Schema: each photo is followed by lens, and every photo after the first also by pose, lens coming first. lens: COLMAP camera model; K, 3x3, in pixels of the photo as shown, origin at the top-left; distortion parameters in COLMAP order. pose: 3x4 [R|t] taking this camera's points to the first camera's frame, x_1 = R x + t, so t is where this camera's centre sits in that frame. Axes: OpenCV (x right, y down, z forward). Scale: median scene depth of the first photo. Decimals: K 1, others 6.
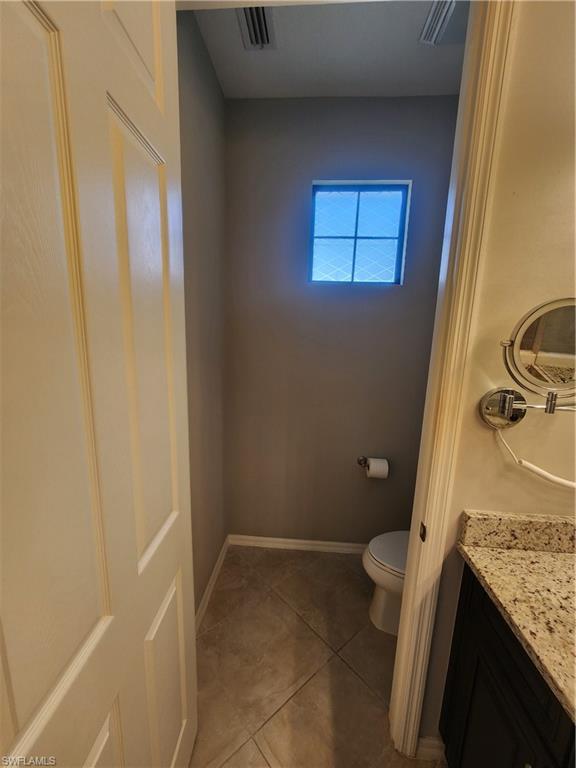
lens RADIAL K [[312.3, 0, 288.2], [0, 312.3, 385.9], [0, 0, 1]] dist [-0.002872, -0.000324]
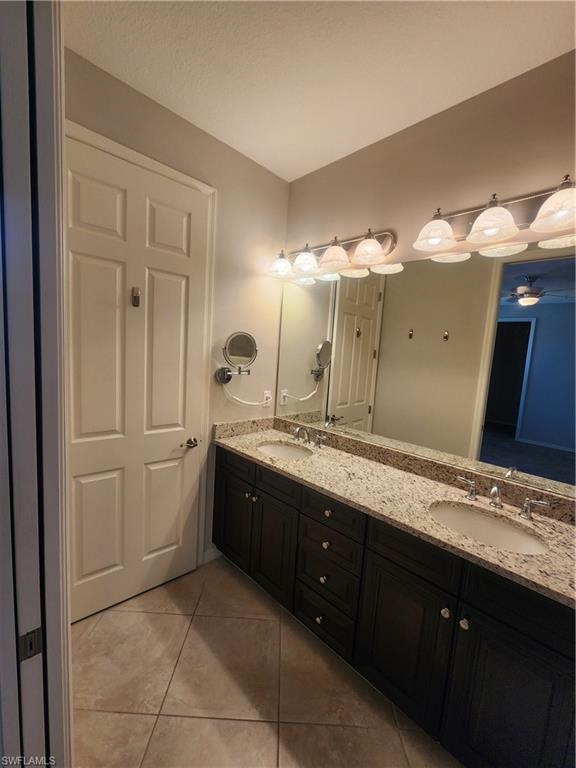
lens RADIAL K [[312.3, 0, 286.3], [0, 312.3, 382.3], [0, 0, 1]] dist [-0.002872, -0.000324]
pose [[0.655835, -0.068641, 0.751777, -0.794410], [0.094695, 0.995472, 0.008282, 0.146909], [-0.748941, 0.065758, 0.659366, -0.922966]]
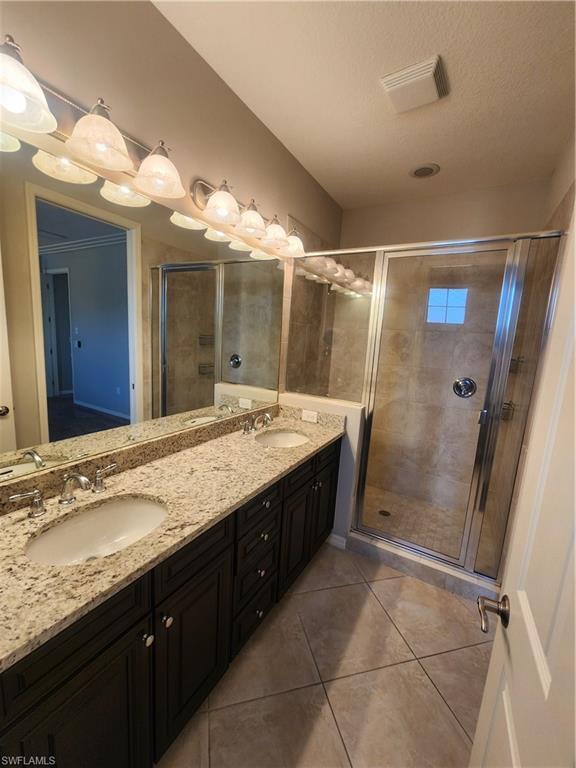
lens RADIAL K [[312.3, 0, 290.7], [0, 312.3, 381.5], [0, 0, 1]] dist [-0.002872, -0.000324]
pose [[-0.894138, -0.153475, 0.420670, -0.131619], [-0.013801, 0.948430, 0.316685, -0.201643], [-0.447579, 0.277354, -0.850146, 1.122616]]
